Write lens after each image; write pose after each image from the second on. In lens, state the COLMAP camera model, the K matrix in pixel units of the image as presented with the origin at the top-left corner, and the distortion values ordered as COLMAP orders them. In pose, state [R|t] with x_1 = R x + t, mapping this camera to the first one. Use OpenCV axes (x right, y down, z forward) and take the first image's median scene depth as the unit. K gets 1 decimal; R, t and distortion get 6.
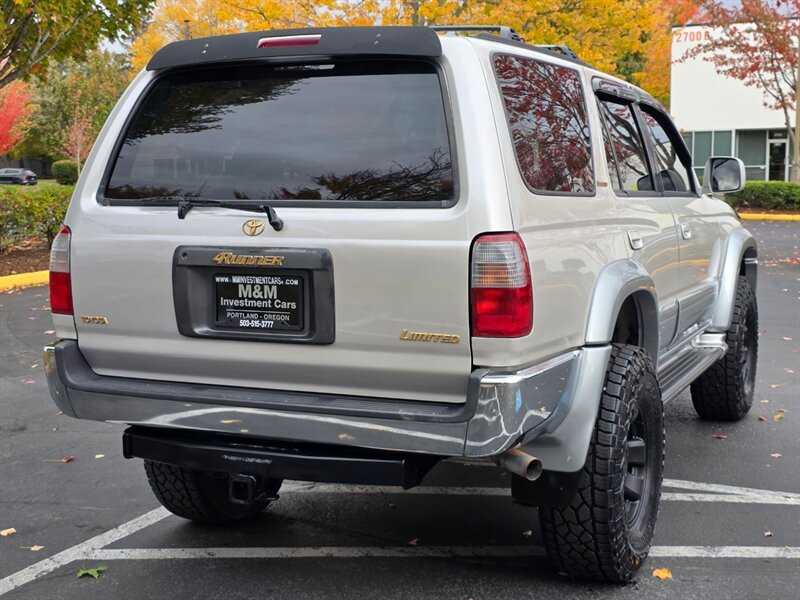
lens RADIAL K [[1122.9, 0, 400.9], [0, 1122.9, 296.7], [0, 0, 1]] dist [0.221489, -0.734315]
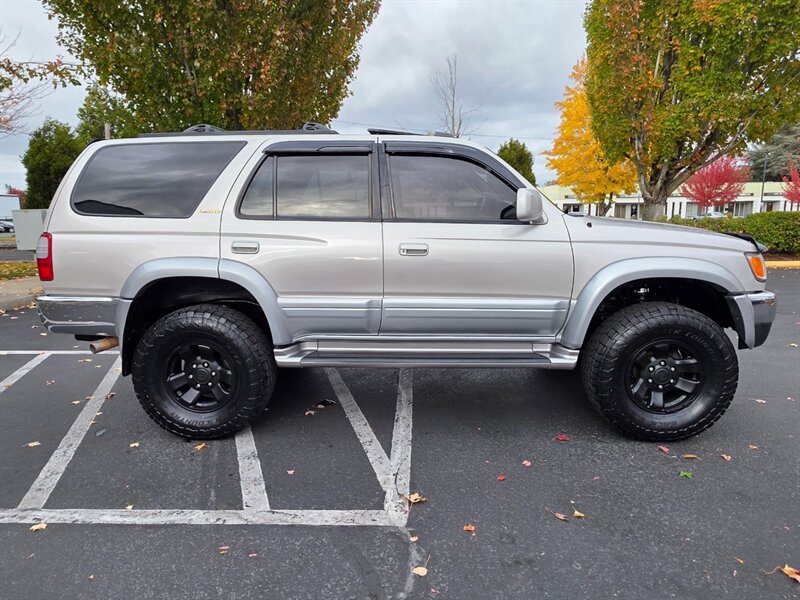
lens RADIAL K [[499.3, 0, 397.5], [0, 499.3, 300.4], [0, 0, 1]] dist [0.002432, 0.002950]
pose [[0.379579, 0.159652, -0.911280, 1.056303], [-0.095627, 0.986492, 0.132997, -0.102041], [0.920204, 0.036660, 0.389719, 1.053862]]
